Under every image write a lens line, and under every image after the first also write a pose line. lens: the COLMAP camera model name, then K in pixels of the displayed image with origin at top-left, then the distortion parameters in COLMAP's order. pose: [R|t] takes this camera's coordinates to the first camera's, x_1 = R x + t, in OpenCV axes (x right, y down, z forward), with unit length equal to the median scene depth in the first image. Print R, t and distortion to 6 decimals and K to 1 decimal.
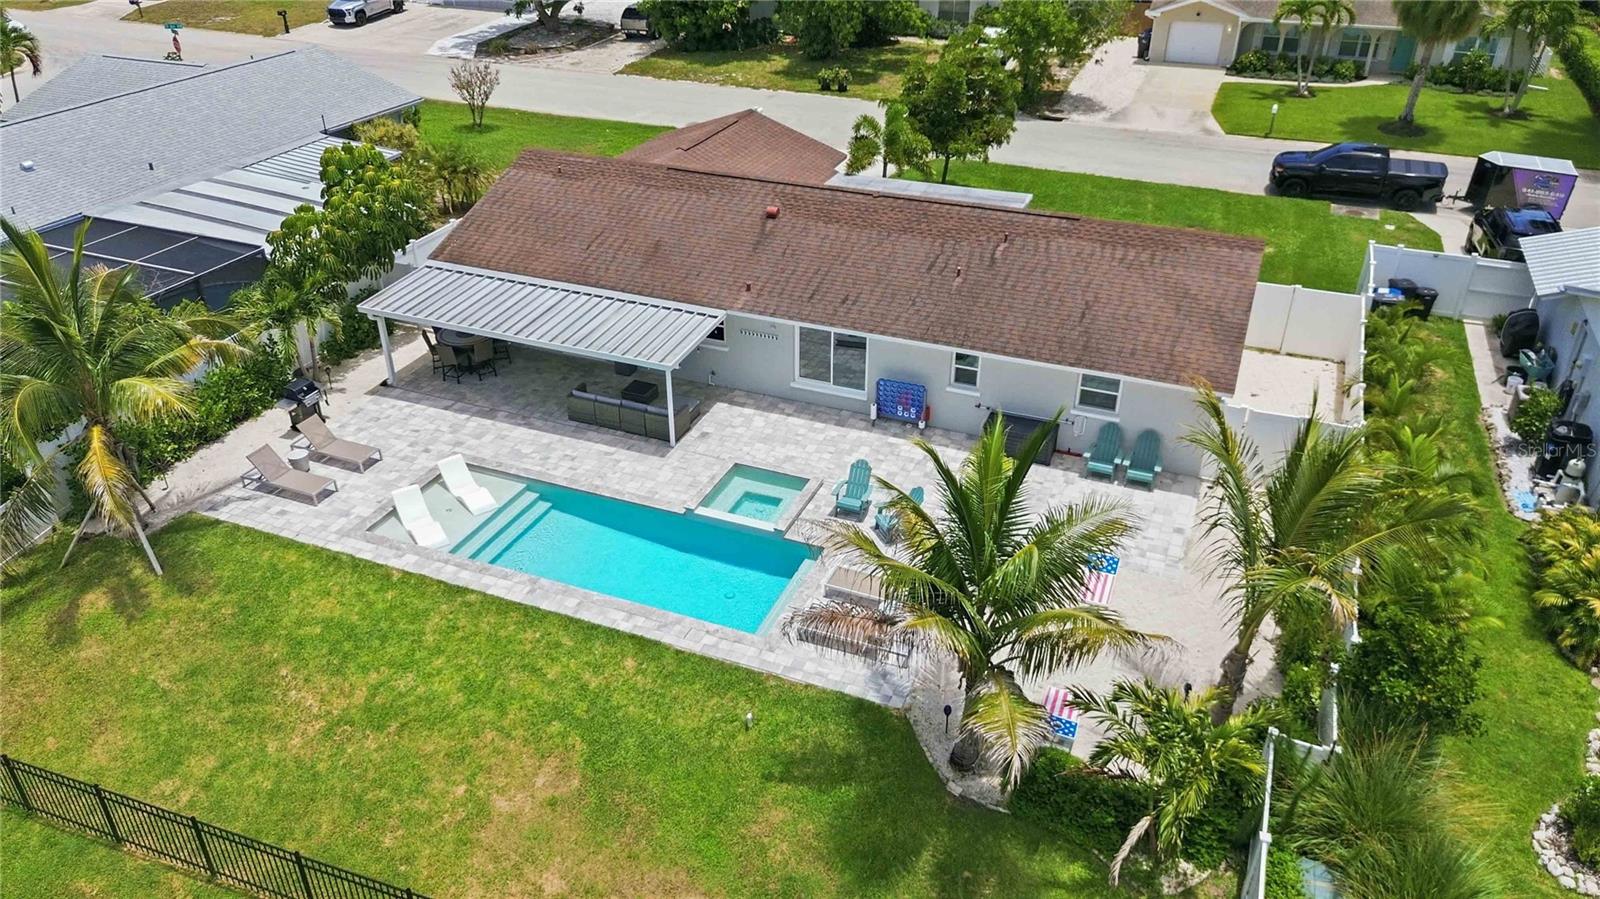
lens RADIAL K [[1145.2, 0, 795.2], [0, 1145.2, 448.6], [0, 0, 1]] dist [0.047095, -0.036978]
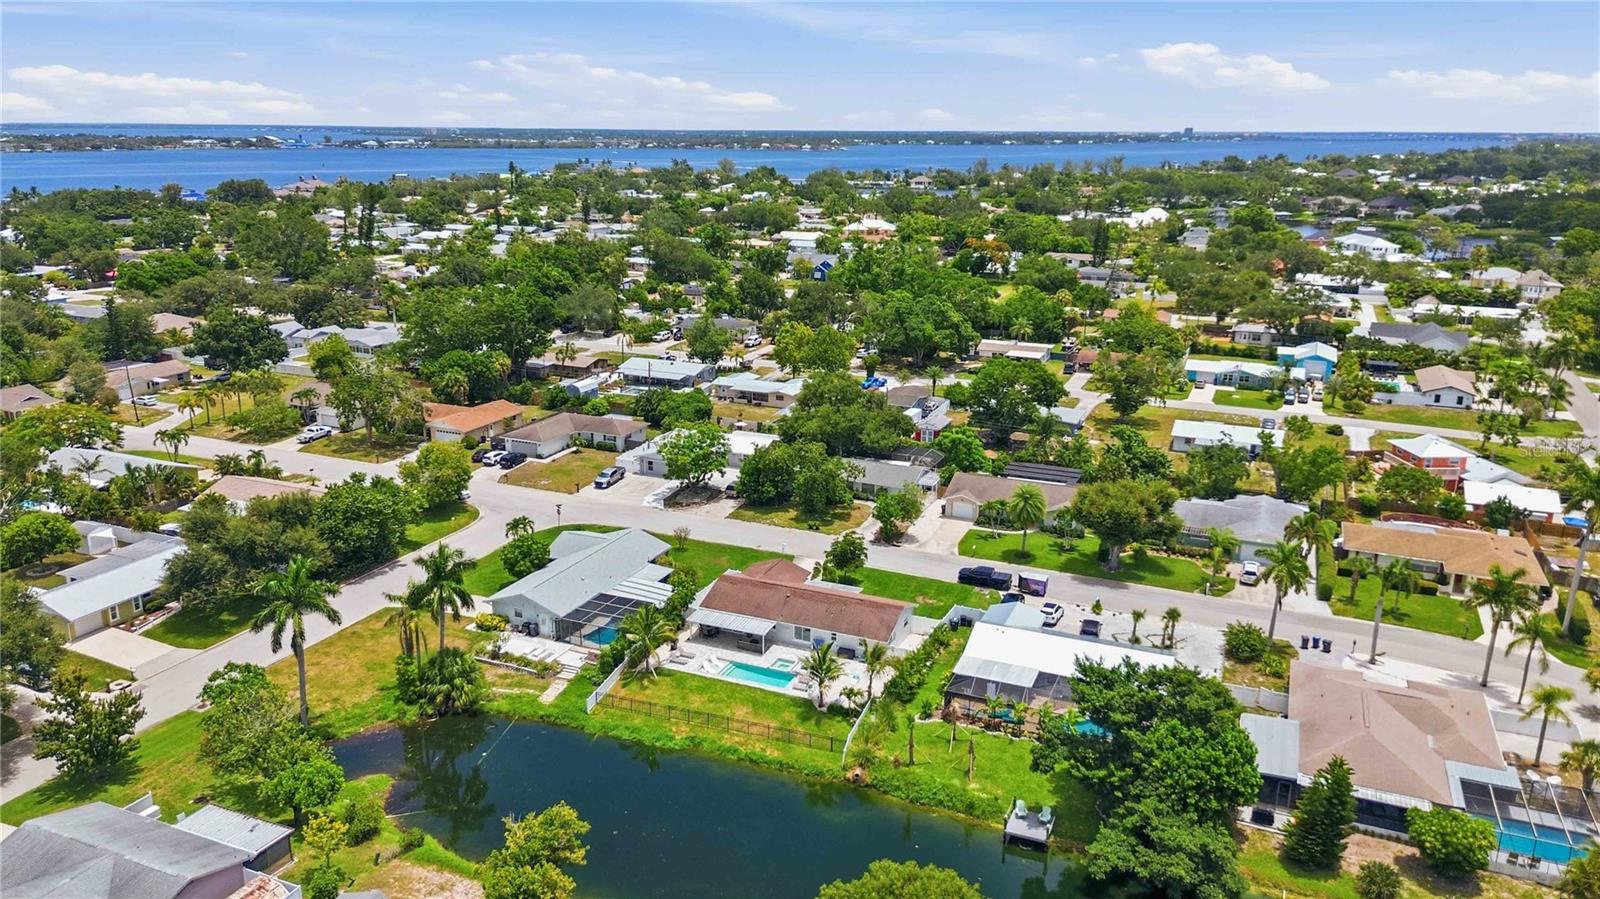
lens RADIAL K [[1144.8, 0, 800.0], [0, 1144.8, 449.5], [0, 0, 1]] dist [0.089019, -0.097368]
pose [[0.999852, 0.012954, -0.011321, 0.059589], [-0.015377, 0.968024, -0.250385, 0.301302], [0.007716, 0.250522, 0.968080, -3.038794]]
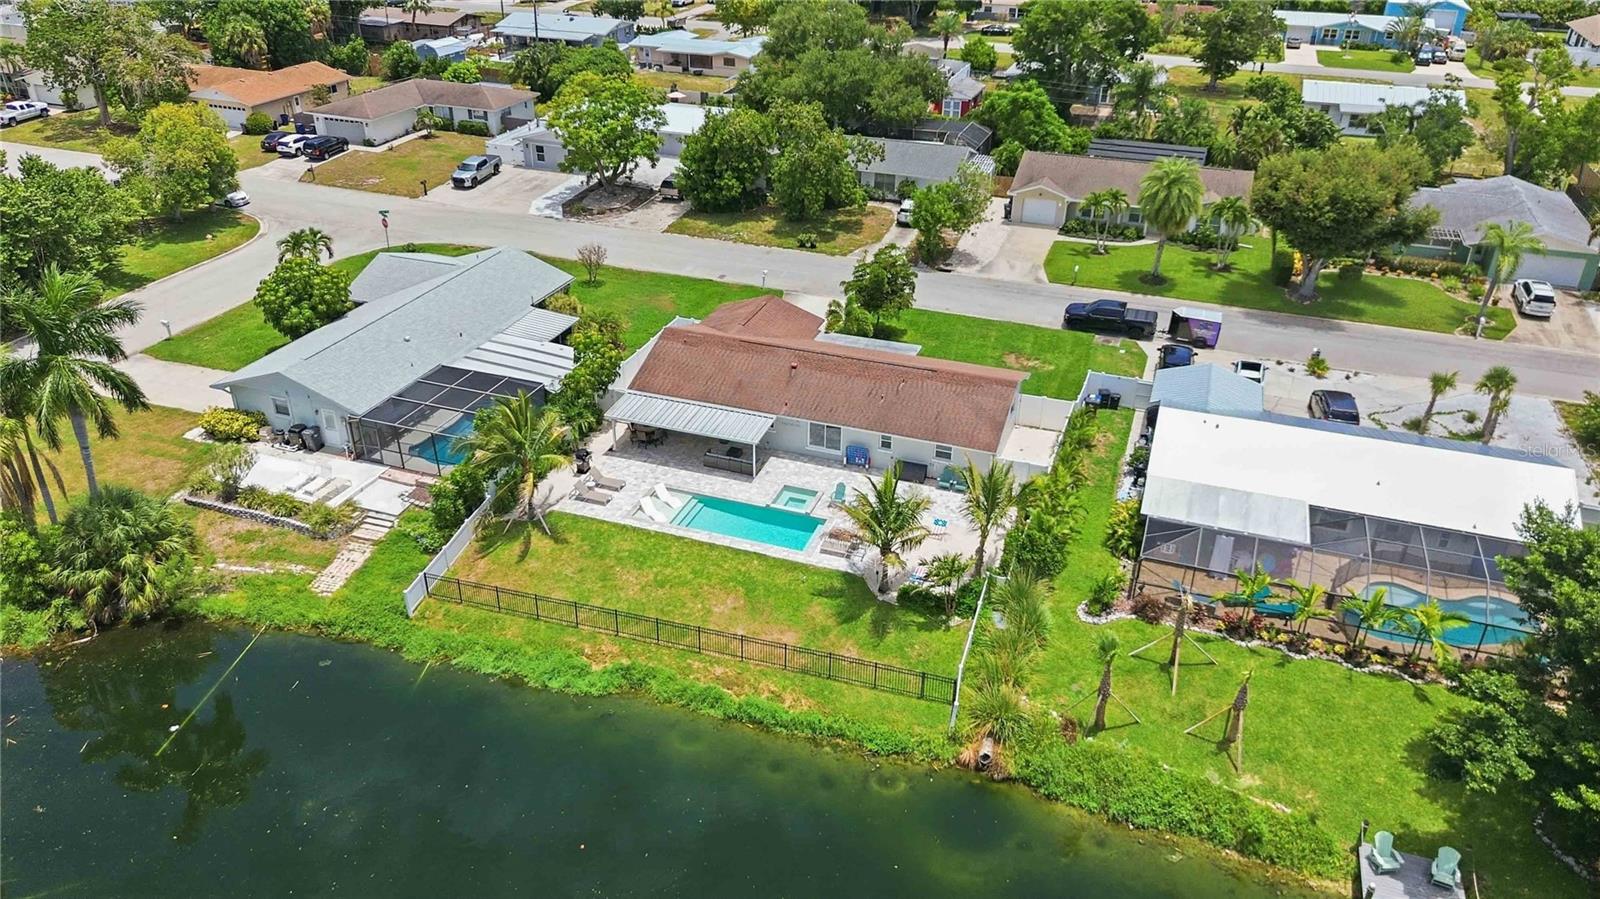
lens RADIAL K [[1144.8, 0, 800.0], [0, 1144.8, 449.5], [0, 0, 1]] dist [0.089019, -0.097368]
pose [[0.998687, -0.013504, 0.049426, -0.120347], [0.014666, 0.999623, -0.023224, -0.003909], [-0.049093, 0.023919, 0.998508, -1.136671]]
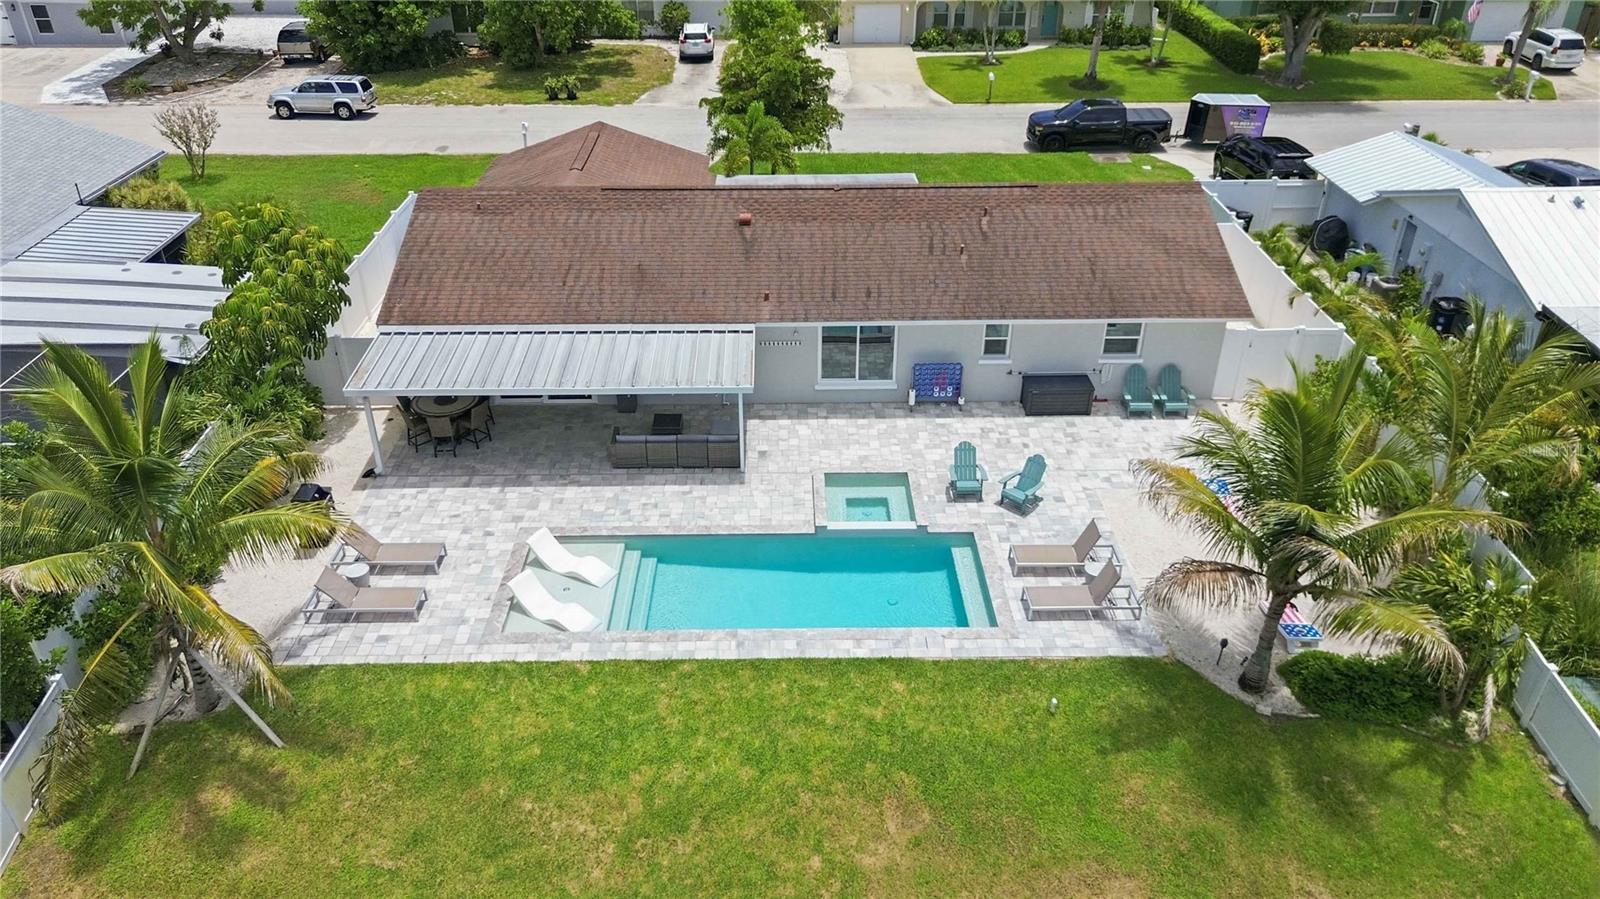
lens RADIAL K [[1145.2, 0, 795.2], [0, 1145.2, 448.6], [0, 0, 1]] dist [0.047095, -0.036978]
pose [[0.918484, -0.201108, 0.340504, -0.366379], [0.200852, 0.978945, 0.036401, -0.044050], [-0.340655, 0.034957, 0.939538, 0.081547]]
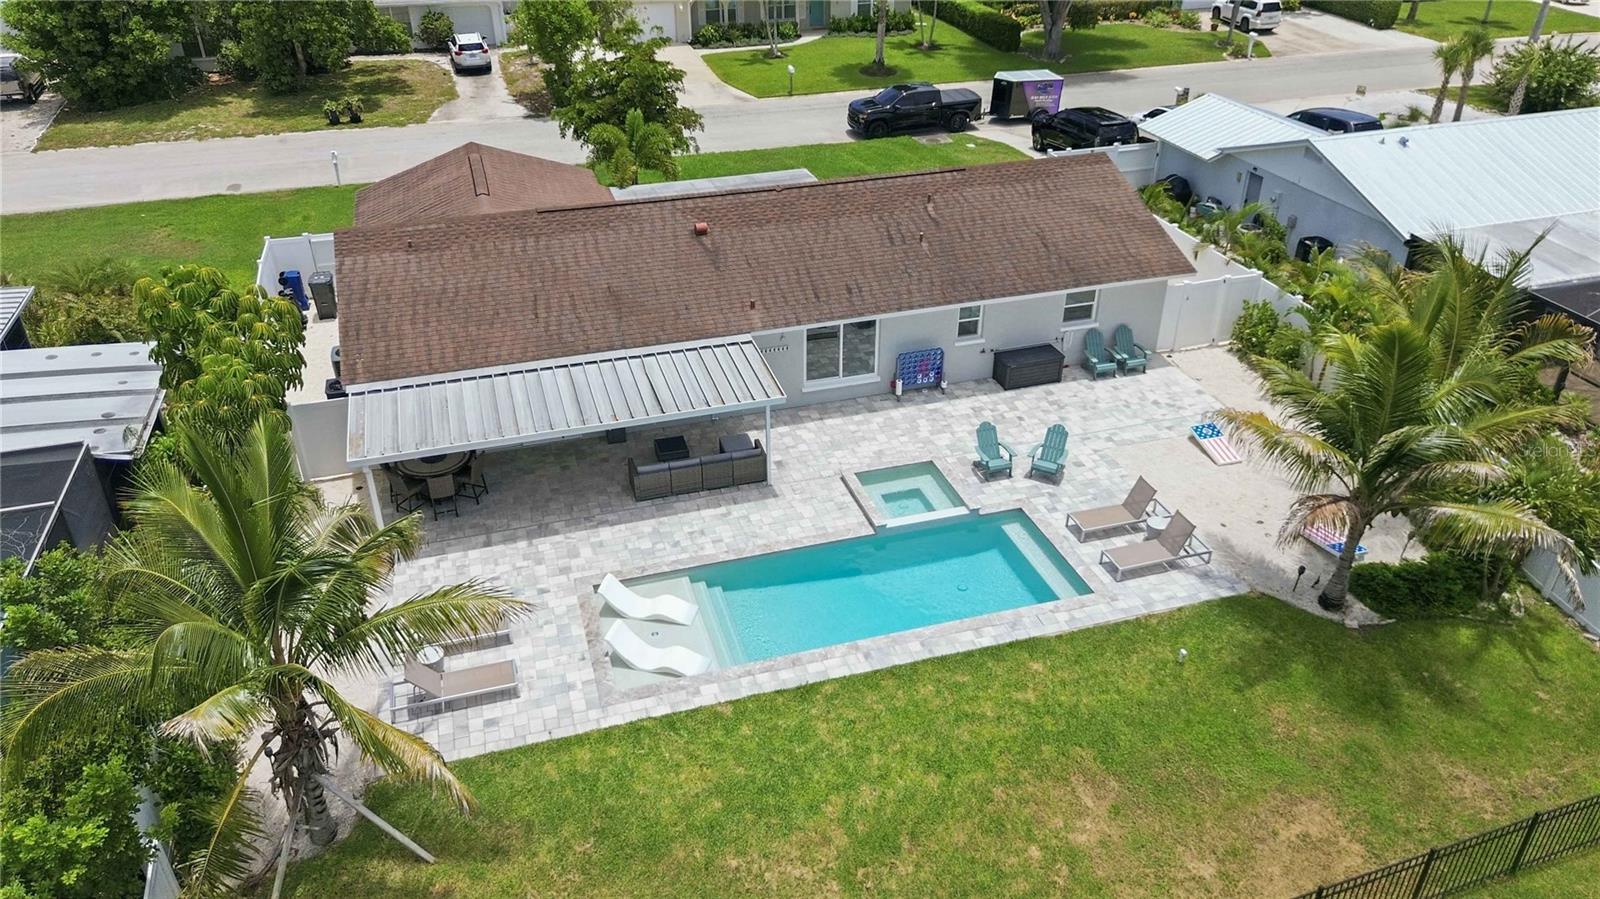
lens RADIAL K [[1145.2, 0, 795.2], [0, 1145.2, 448.6], [0, 0, 1]] dist [0.047095, -0.036978]
pose [[0.772944, -0.326535, 0.543996, -0.555765], [0.325358, 0.940074, 0.101992, -0.111232], [-0.544701, 0.098160, 0.832866, 0.196360]]
